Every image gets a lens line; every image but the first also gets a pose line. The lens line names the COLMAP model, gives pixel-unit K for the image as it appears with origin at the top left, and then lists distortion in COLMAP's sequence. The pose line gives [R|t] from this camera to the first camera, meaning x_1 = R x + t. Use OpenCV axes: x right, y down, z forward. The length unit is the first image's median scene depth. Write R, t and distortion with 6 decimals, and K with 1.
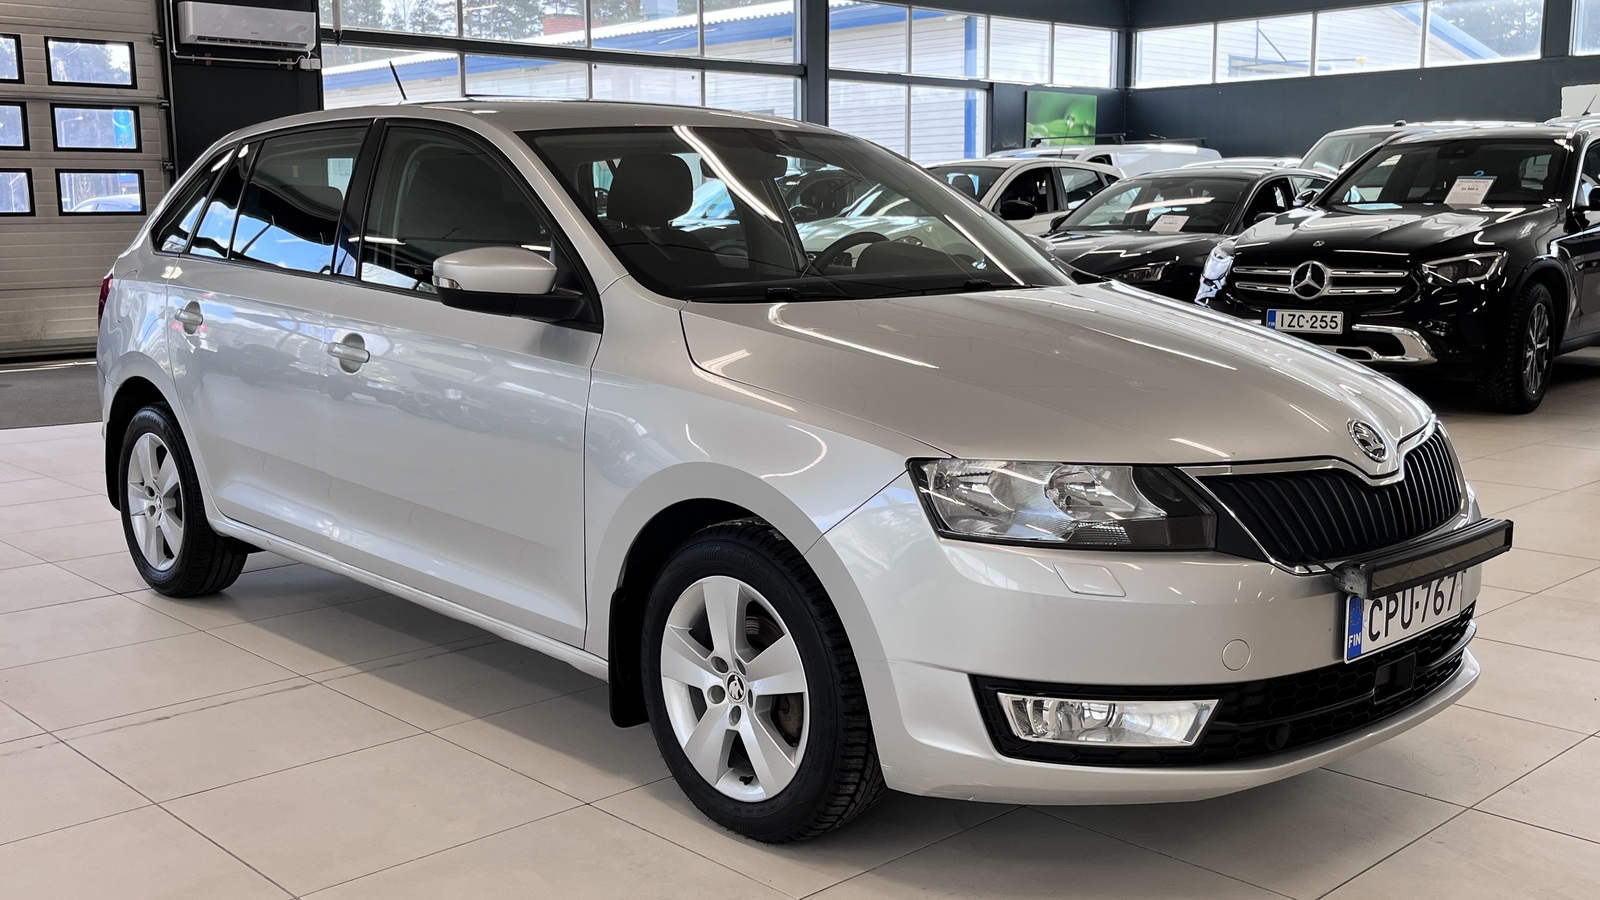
lens RADIAL K [[1597.5, 0, 799.0], [0, 1597.5, 451.4], [0, 0, 1]] dist [-0.003666, 0.000000]
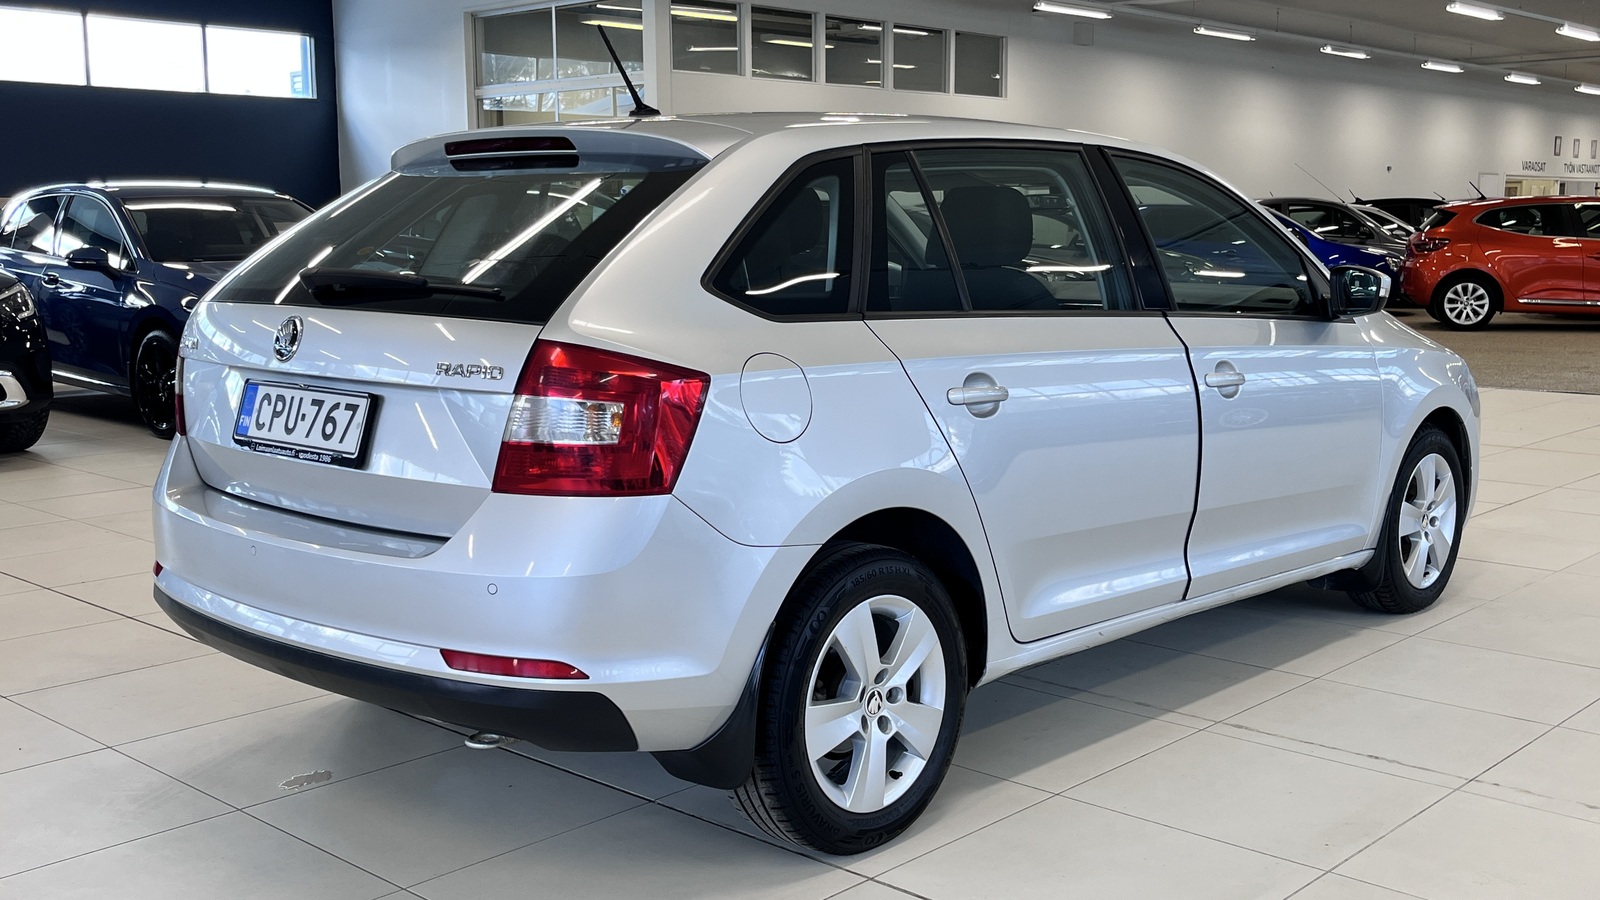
lens RADIAL K [[1610.5, 0, 801.4], [0, 1610.5, 454.1], [0, 0, 1]] dist [0.003276, 0.000000]
pose [[-0.050970, -0.141812, 0.988580, -1.216638], [0.148840, 0.977734, 0.147930, -0.200644], [-0.987547, 0.154680, -0.028728, 1.214218]]
